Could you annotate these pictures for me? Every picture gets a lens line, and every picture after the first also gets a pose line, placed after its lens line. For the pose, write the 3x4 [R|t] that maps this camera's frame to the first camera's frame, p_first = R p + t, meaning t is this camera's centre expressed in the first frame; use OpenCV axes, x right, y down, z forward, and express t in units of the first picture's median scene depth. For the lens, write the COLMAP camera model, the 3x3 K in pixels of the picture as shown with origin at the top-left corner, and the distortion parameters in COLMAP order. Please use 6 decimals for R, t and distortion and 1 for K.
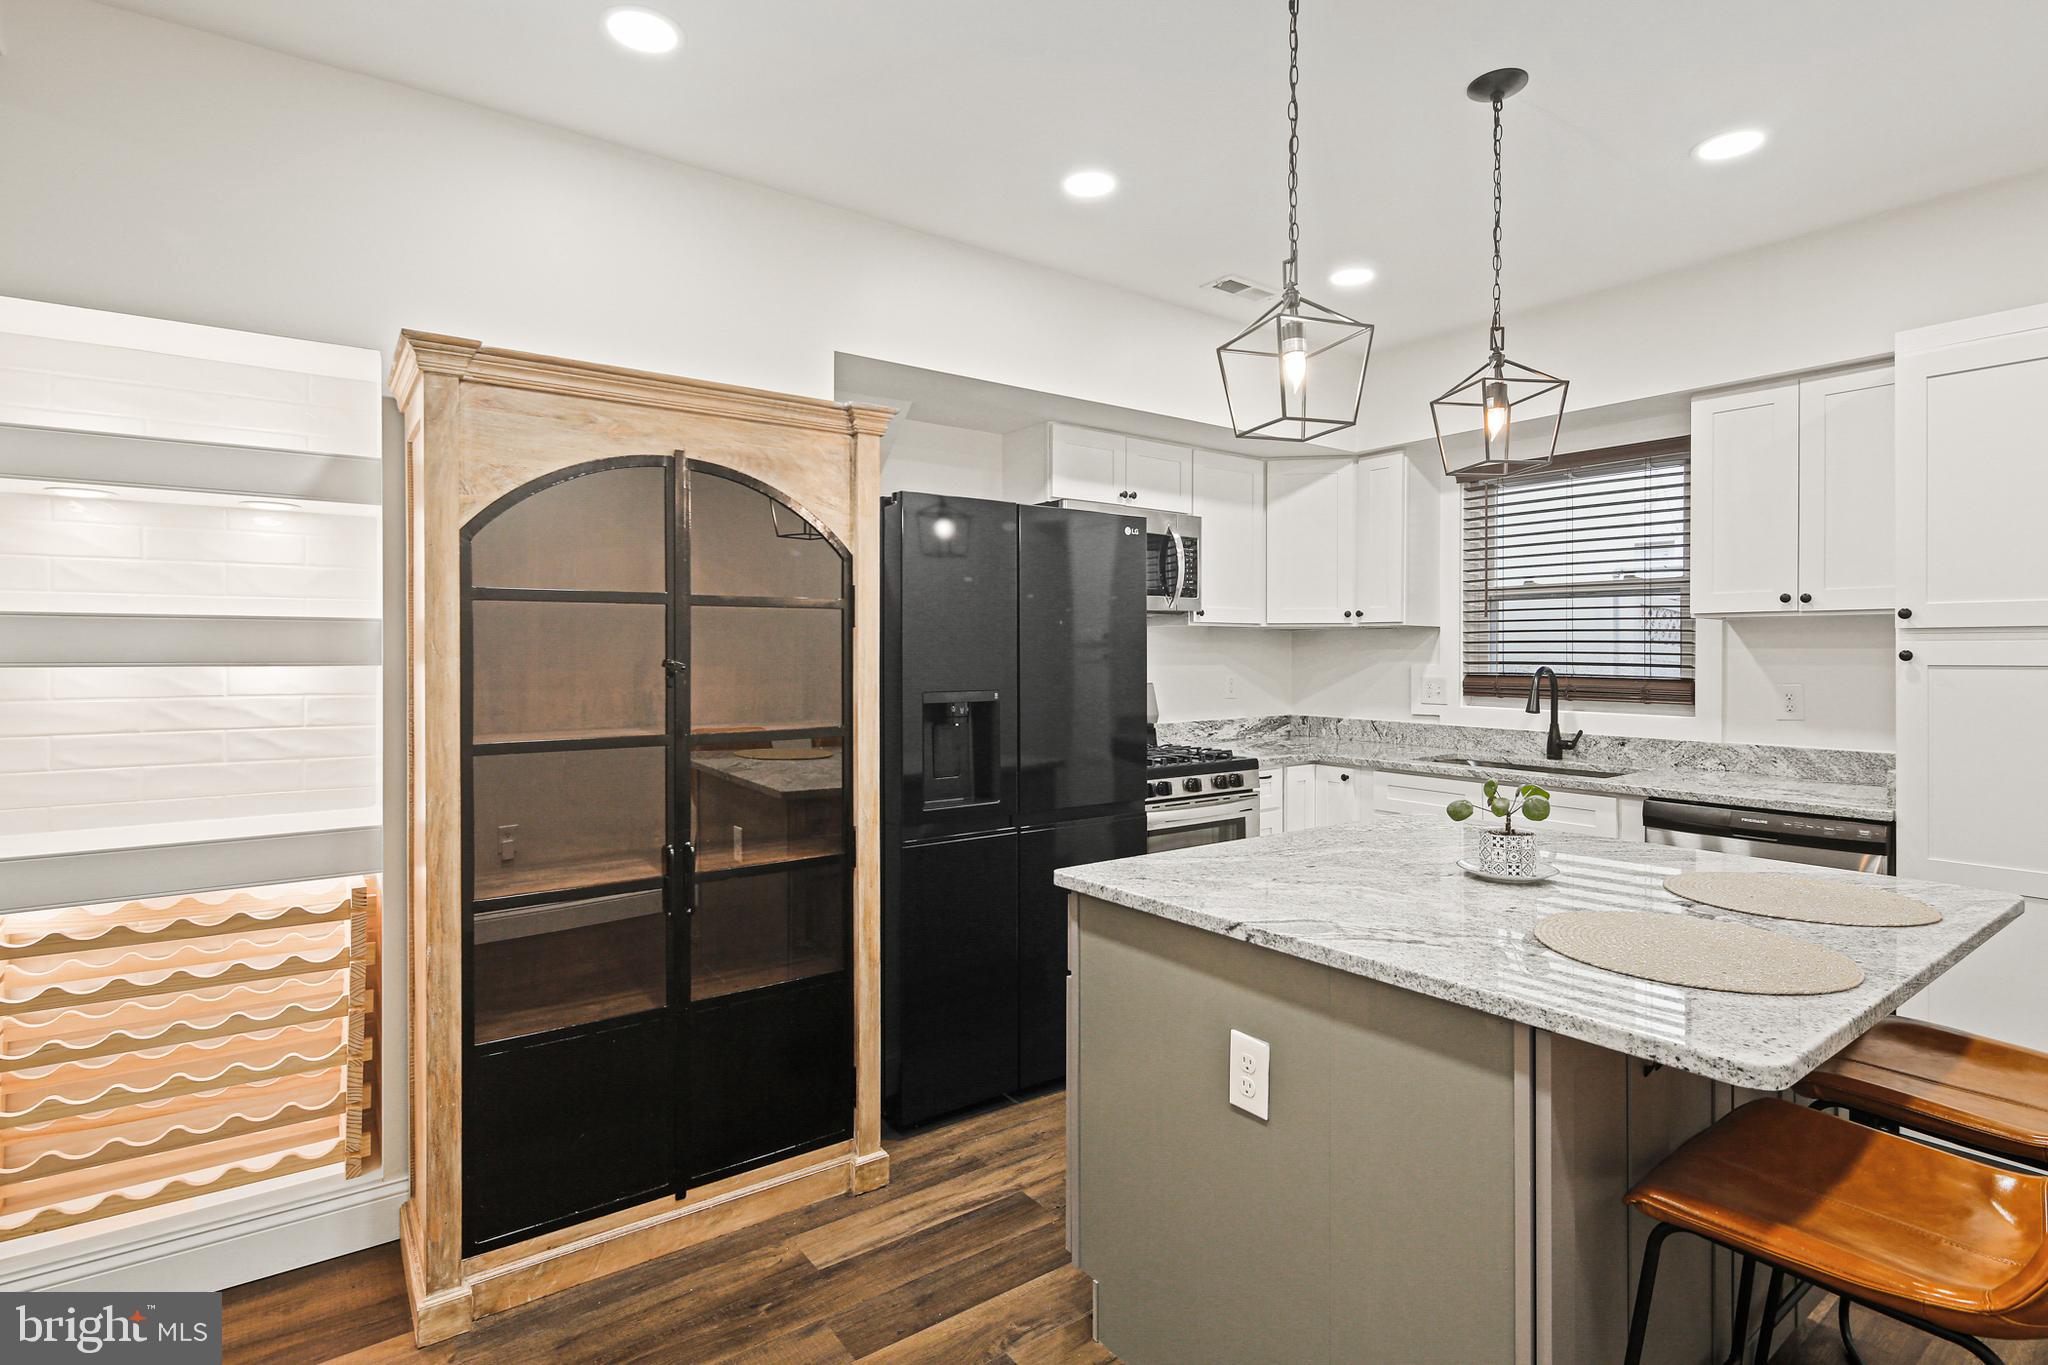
lens RADIAL K [[995.3, 0, 1020.0], [0, 995.3, 655.6], [0, 0, 1]] dist [0.003203, -0.000070]
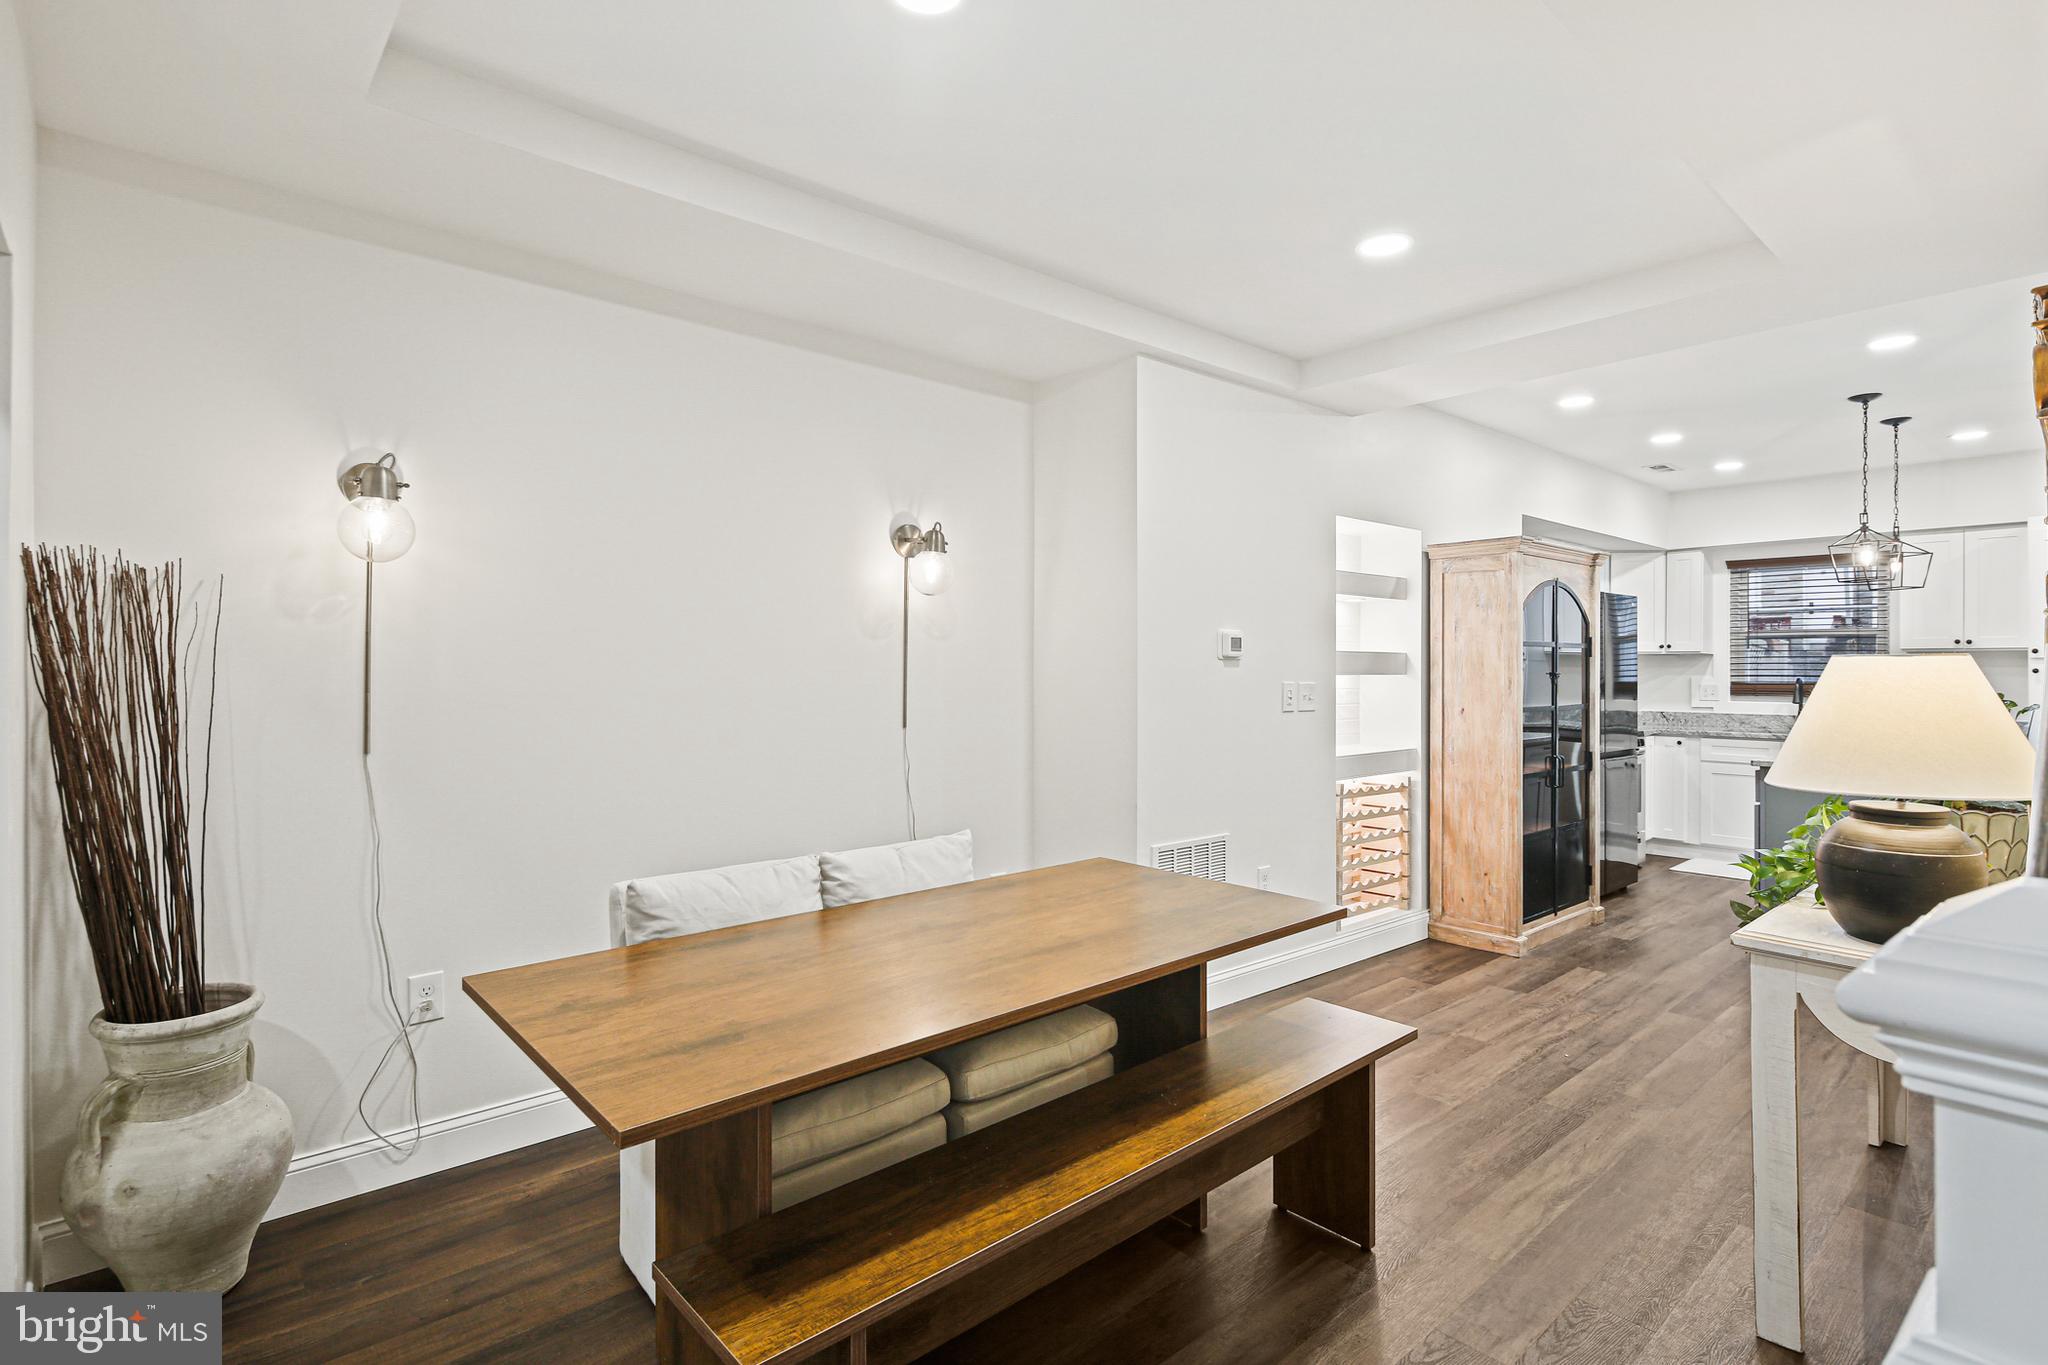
lens RADIAL K [[998.4, 0, 1020.6], [0, 998.4, 671.3], [0, 0, 1]] dist [0.001290, -0.001247]
pose [[0.996584, 0.000406, 0.082588, -1.228993], [-0.000208, 0.999997, -0.002398, 0.005721], [-0.082589, 0.002373, 0.996581, -0.801624]]
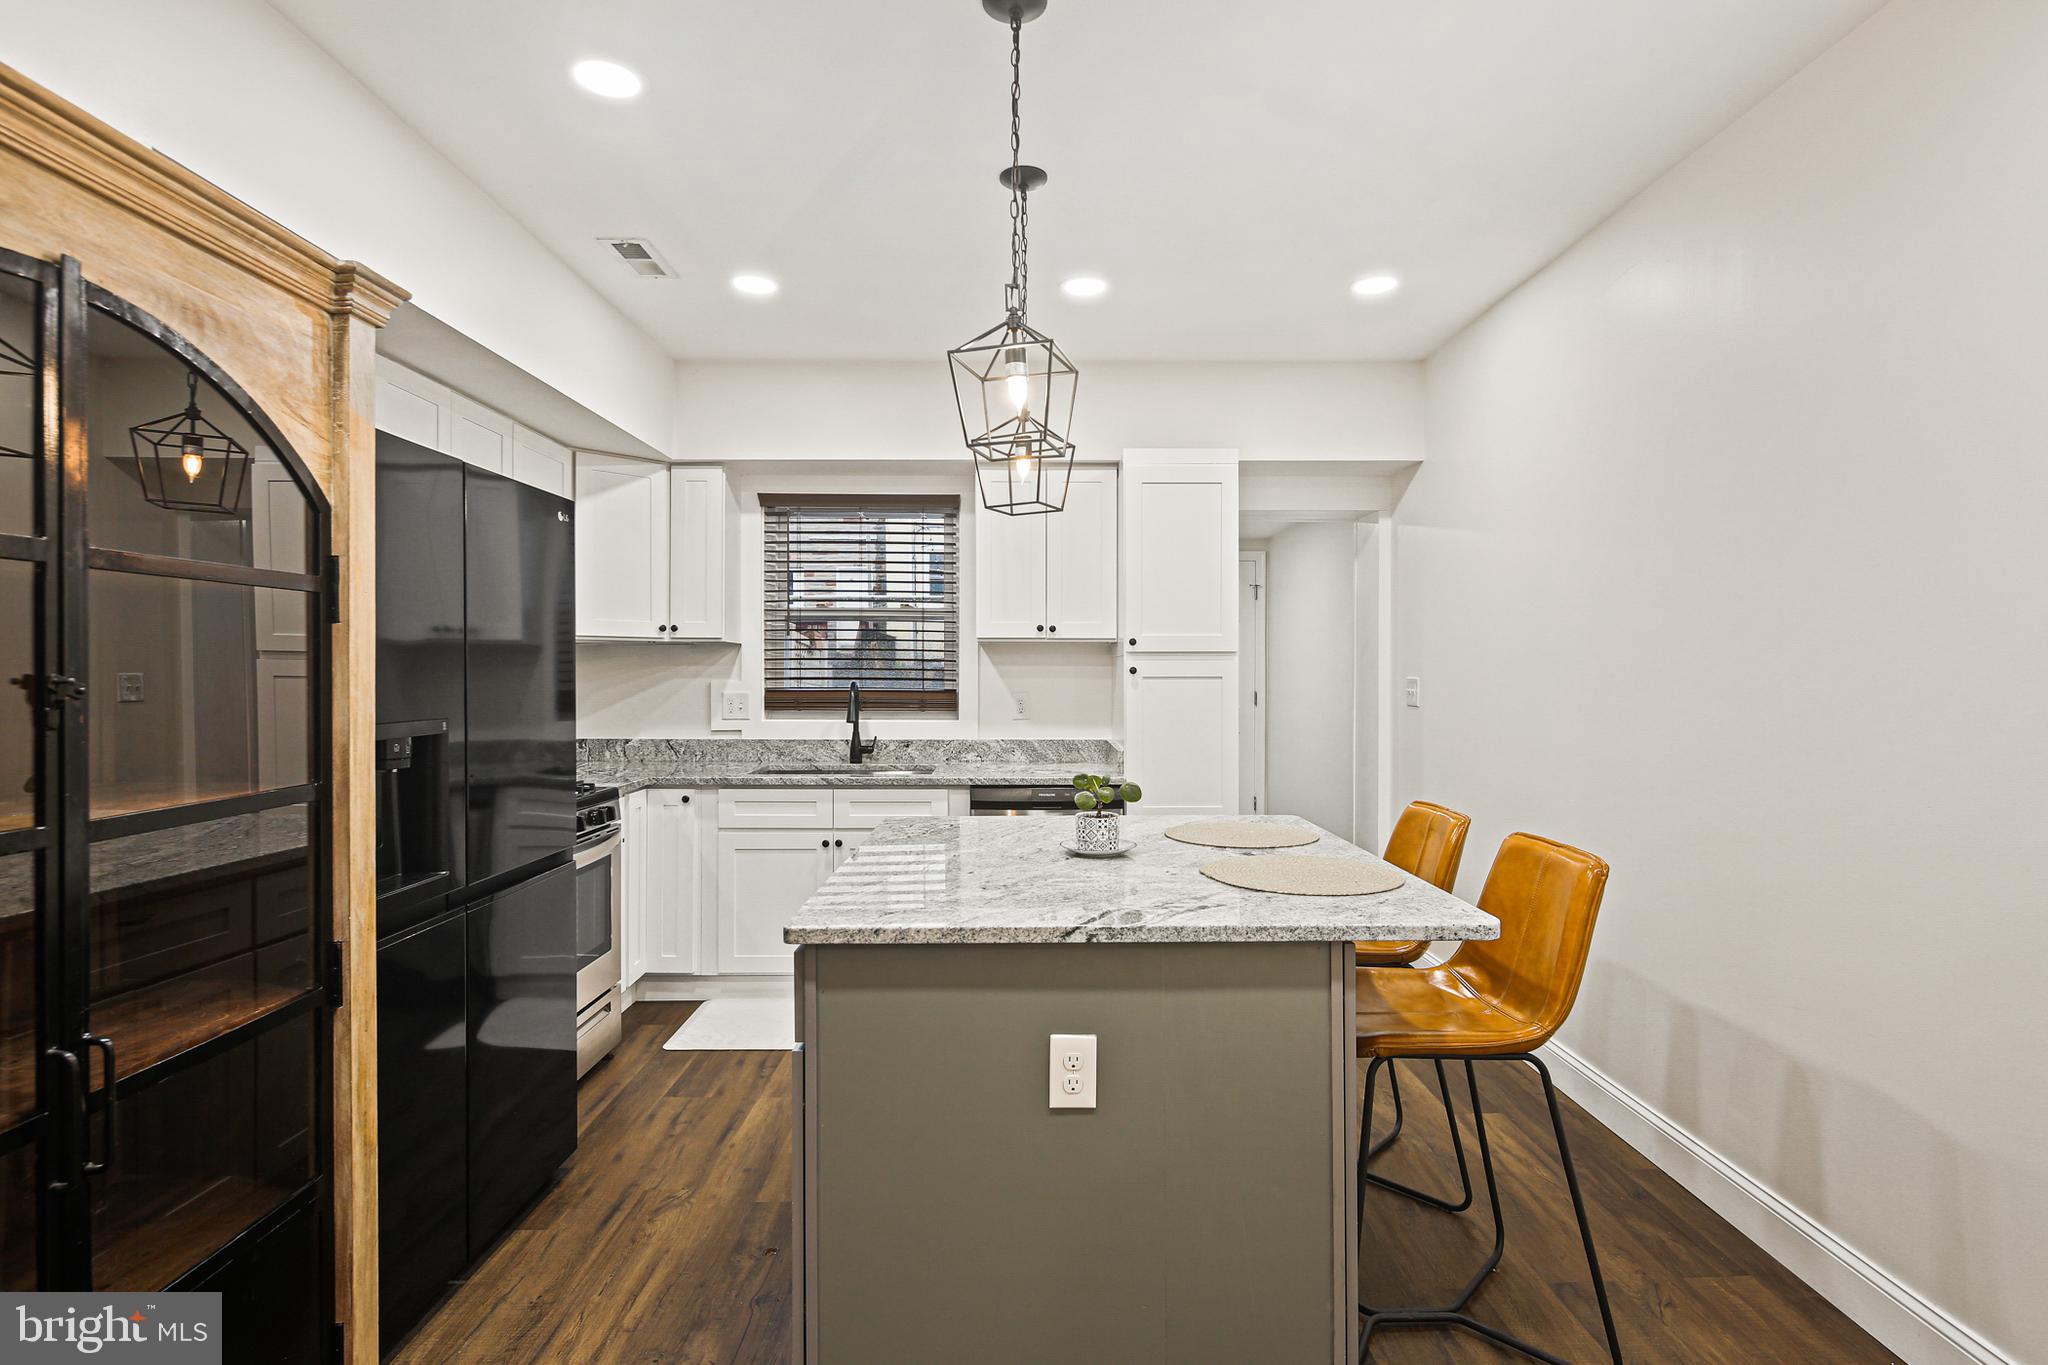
lens RADIAL K [[996.4, 0, 1023.6], [0, 996.4, 678.7], [0, 0, 1]] dist [0.002197, -0.001137]
pose [[0.590985, -0.005804, 0.806662, -0.331246], [0.002719, 0.999983, 0.005202, 0.003434], [-0.806678, -0.000881, 0.590991, 0.225253]]
